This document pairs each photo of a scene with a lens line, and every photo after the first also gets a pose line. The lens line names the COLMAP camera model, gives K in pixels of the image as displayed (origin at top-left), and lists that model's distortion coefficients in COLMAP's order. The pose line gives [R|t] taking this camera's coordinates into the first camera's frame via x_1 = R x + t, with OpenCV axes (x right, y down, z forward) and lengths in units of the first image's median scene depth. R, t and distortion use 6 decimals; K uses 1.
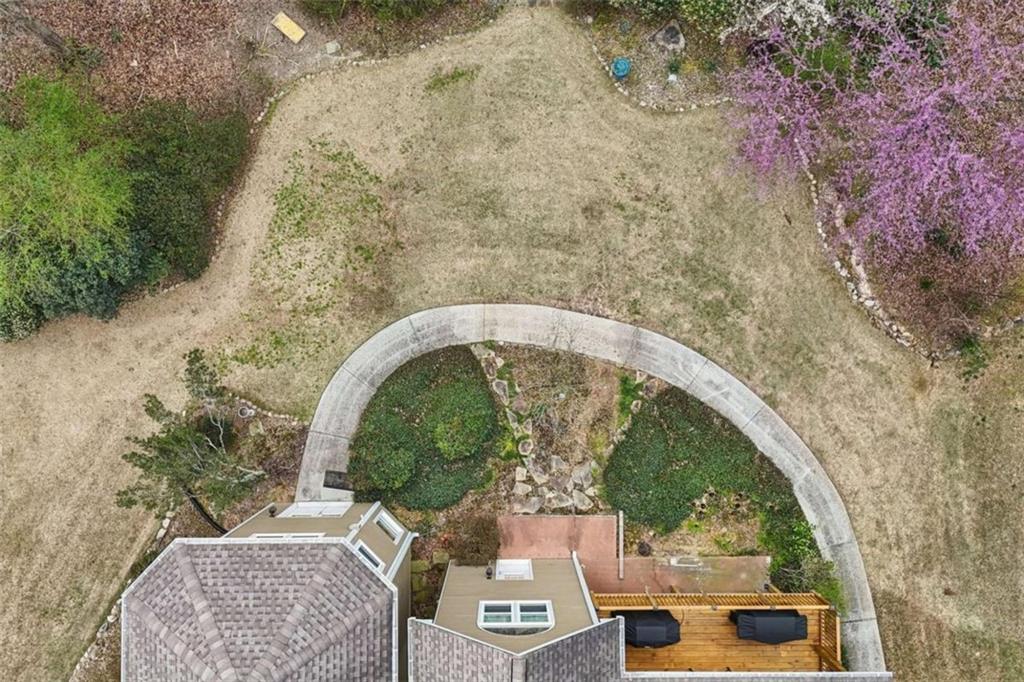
lens RADIAL K [[855.9, 0, 509.2], [0, 855.9, 340.6], [0, 0, 1]] dist [0.080150, -0.088653]
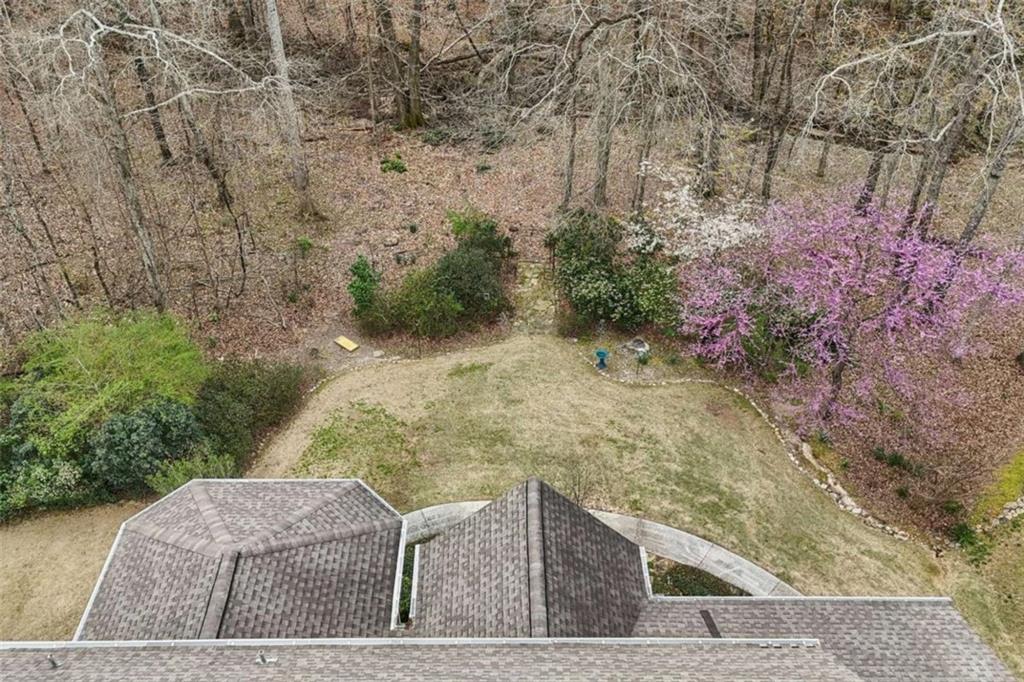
lens RADIAL K [[855.9, 0, 509.8], [0, 855.9, 331.1], [0, 0, 1]] dist [0.080150, -0.088653]
pose [[0.999991, -0.000763, 0.004258, -0.012834], [0.003751, 0.643446, -0.765482, 0.631962], [-0.002156, 0.765491, 0.643443, 0.151980]]
